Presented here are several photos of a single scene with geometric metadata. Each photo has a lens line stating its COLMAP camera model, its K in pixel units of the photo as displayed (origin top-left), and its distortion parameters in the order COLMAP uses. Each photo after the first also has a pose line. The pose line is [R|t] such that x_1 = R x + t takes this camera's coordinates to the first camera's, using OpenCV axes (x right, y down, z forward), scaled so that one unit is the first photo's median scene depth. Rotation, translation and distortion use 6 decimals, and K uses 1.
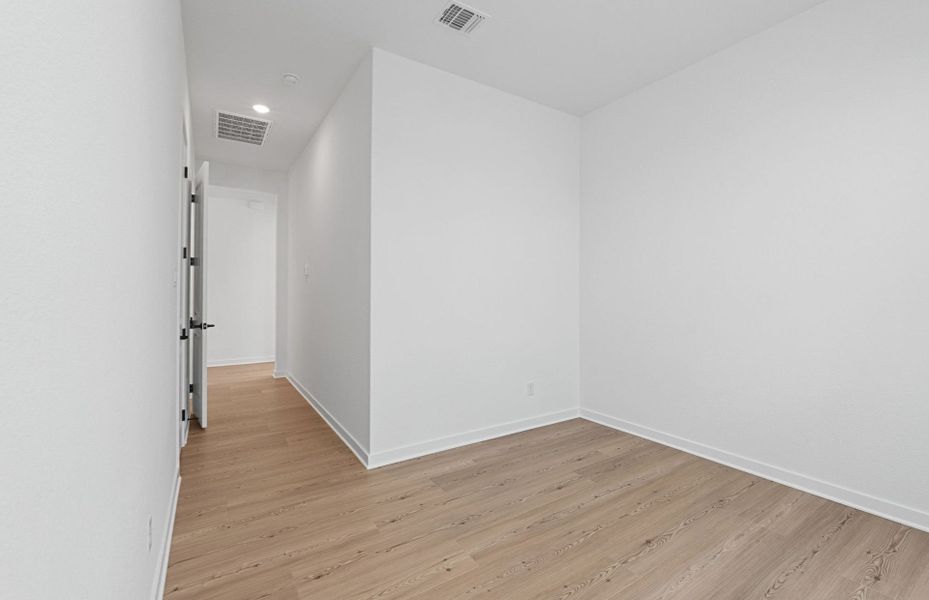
lens RADIAL K [[398.4, 0, 465.0], [0, 398.4, 292.0], [0, 0, 1]] dist [-0.013492, -0.000104]
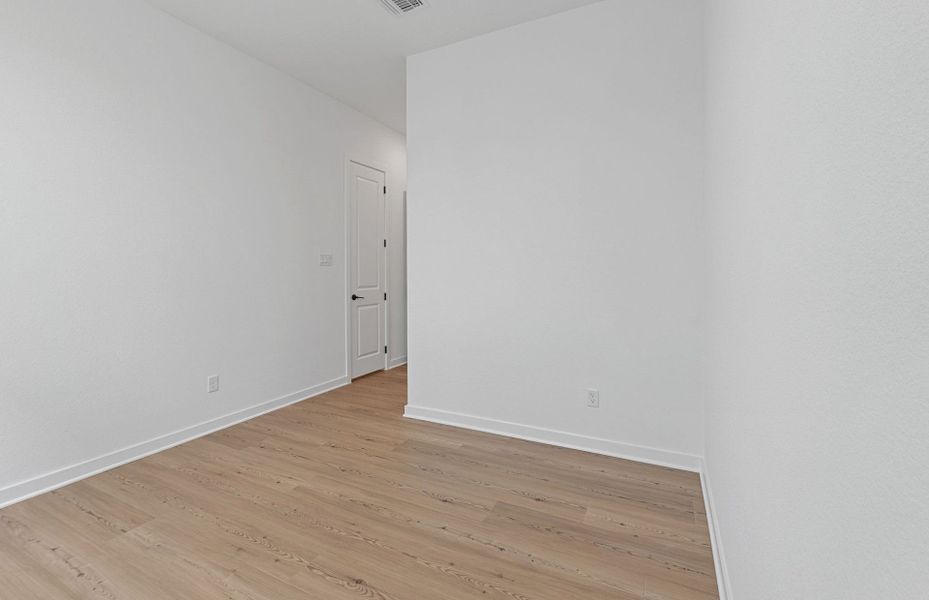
lens RADIAL K [[398.4, 0, 465.0], [0, 398.4, 292.0], [0, 0, 1]] dist [-0.013492, -0.000104]
pose [[0.519536, 0.047798, -0.853110, 0.906163], [0.000857, 0.998404, 0.056461, 0.008055], [0.854448, -0.030065, 0.518667, 0.586849]]
